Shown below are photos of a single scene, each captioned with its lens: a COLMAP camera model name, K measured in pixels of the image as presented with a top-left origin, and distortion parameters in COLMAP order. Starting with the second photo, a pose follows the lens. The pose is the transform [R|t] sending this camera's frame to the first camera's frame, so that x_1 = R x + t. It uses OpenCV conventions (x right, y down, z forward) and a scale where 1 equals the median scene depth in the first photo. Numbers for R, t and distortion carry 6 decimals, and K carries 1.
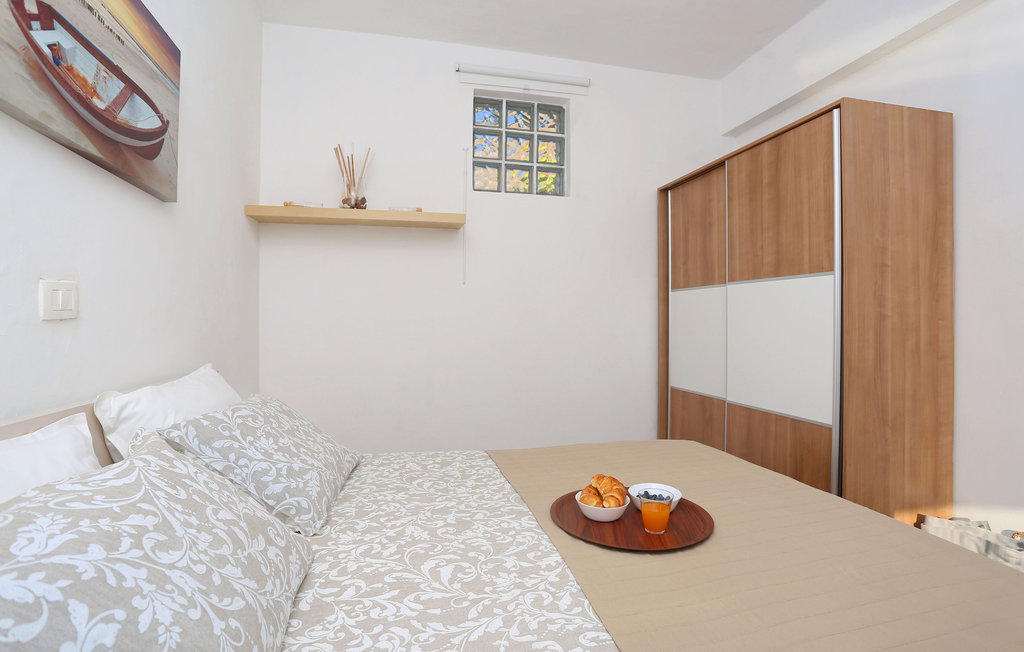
lens RADIAL K [[497.8, 0, 509.3], [0, 497.8, 325.7], [0, 0, 1]] dist [-0.050281, 0.018052]
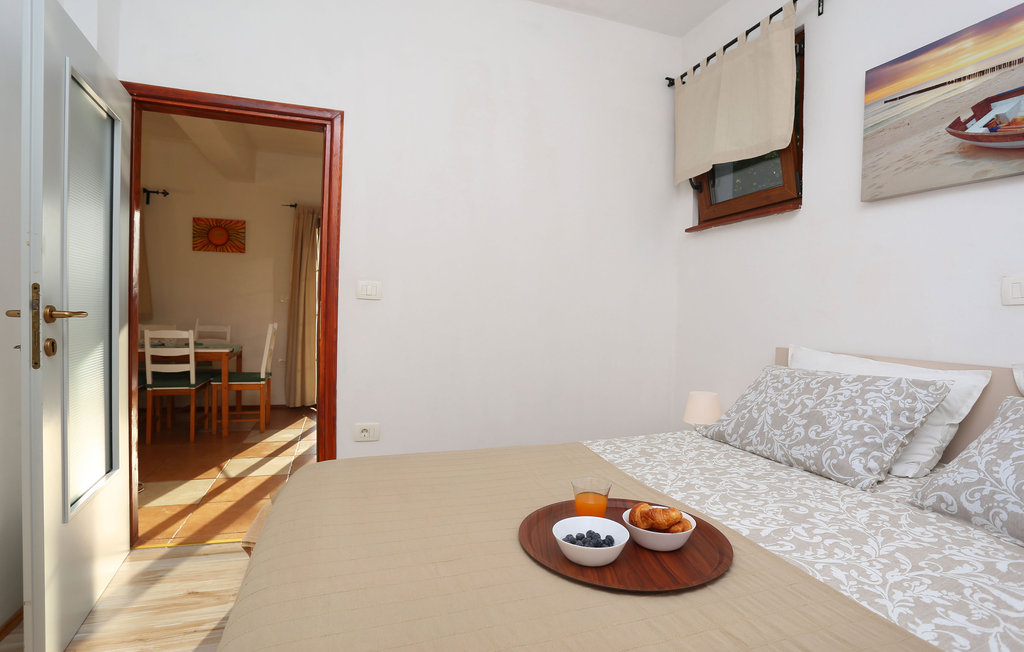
lens RADIAL K [[497.8, 0, 500.0], [0, 497.8, 328.4], [0, 0, 1]] dist [-0.050281, 0.018052]
pose [[-0.995358, -0.018383, -0.094470, 0.588176], [-0.022134, 0.999001, 0.038812, 0.031267], [0.093662, 0.040722, -0.994771, 1.977547]]
